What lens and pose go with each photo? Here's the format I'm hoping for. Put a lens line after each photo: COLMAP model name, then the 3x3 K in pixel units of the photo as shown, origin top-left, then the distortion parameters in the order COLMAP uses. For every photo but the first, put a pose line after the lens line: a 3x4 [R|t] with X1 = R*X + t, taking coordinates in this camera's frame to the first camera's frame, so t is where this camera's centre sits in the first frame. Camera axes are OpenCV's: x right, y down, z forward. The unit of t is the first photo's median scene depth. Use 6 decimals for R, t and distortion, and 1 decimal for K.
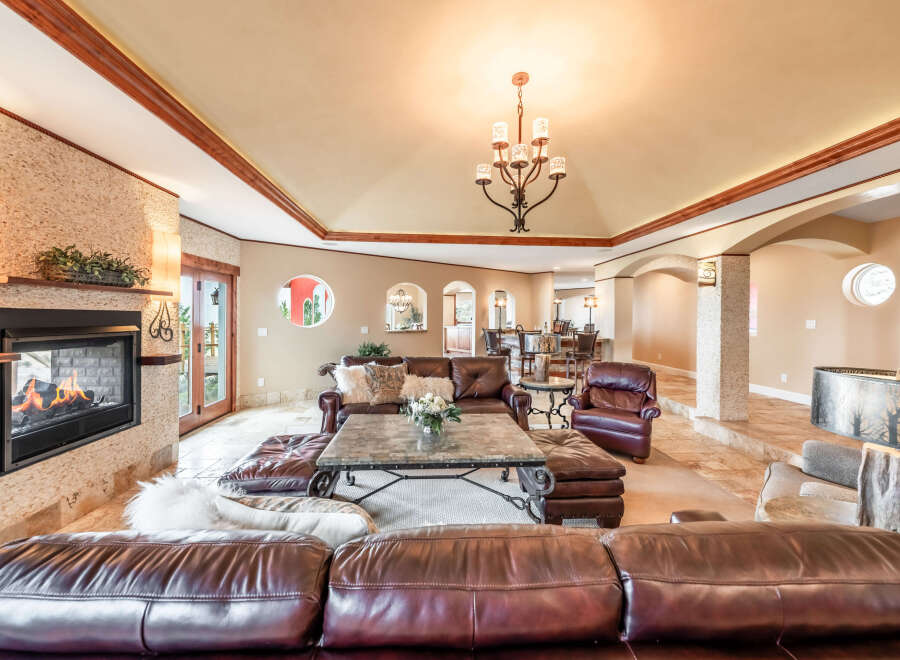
lens RADIAL K [[356.6, 0, 448.6], [0, 356.6, 315.5], [0, 0, 1]] dist [0.000922, -0.000132]
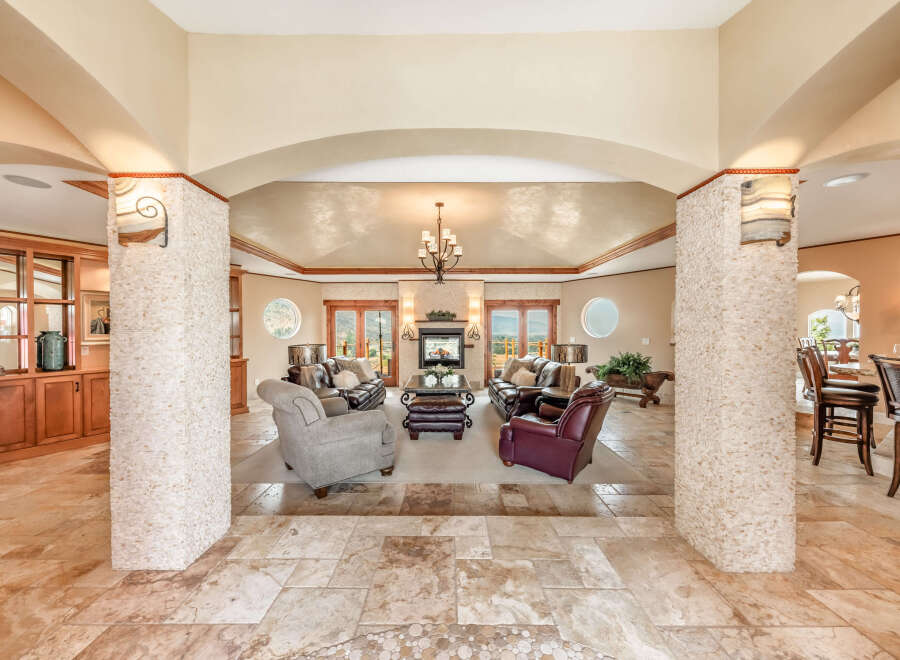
lens RADIAL K [[347.0, 0, 446.2], [0, 347.0, 331.9], [0, 0, 1]] dist [0.003291, -0.000518]
pose [[-0.050563, 0.001499, -0.998720, 1.863817], [0.008211, 0.999966, 0.001085, 0.014939], [0.998687, -0.008146, -0.050574, 0.998720]]
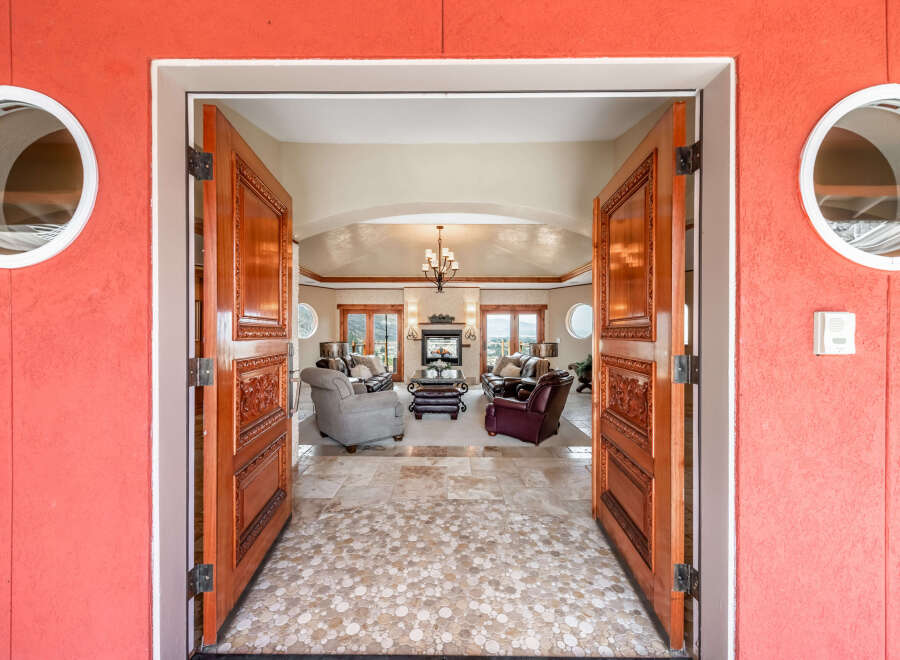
lens RADIAL K [[347.0, 0, 446.2], [0, 347.0, 331.9], [0, 0, 1]] dist [0.003291, -0.000518]
pose [[-0.054869, -0.005448, -0.998479, 2.217778], [0.004634, 0.999973, -0.005710, 0.025244], [0.998483, -0.004940, -0.054843, 1.031965]]
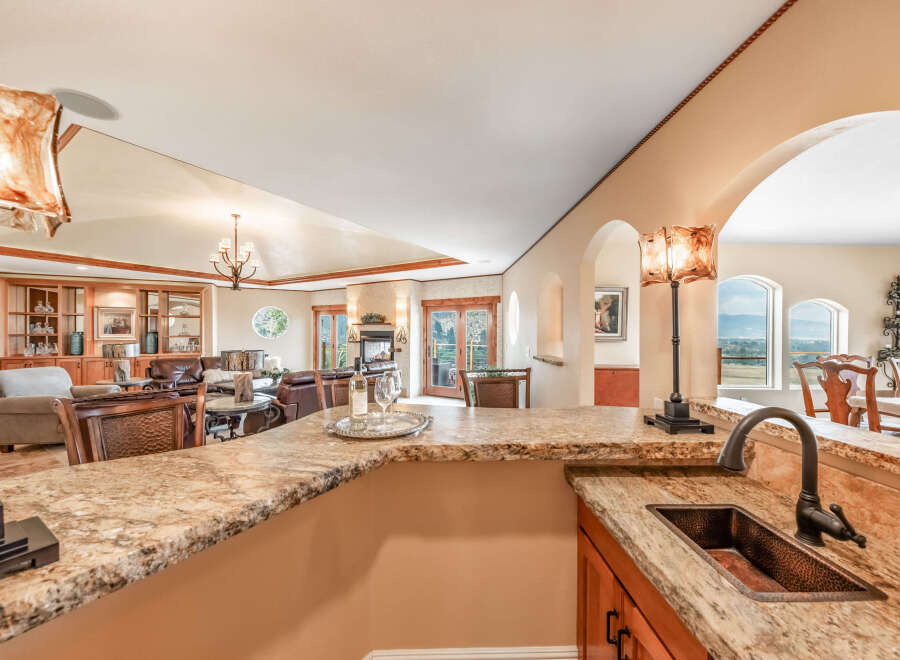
lens RADIAL K [[347.0, 0, 446.2], [0, 347.0, 331.9], [0, 0, 1]] dist [0.003291, -0.000518]
pose [[-0.576117, -0.005514, -0.817349, 1.036394], [-0.002306, 0.999984, -0.005121, 0.008446], [0.817364, -0.001065, -0.576120, 2.825830]]
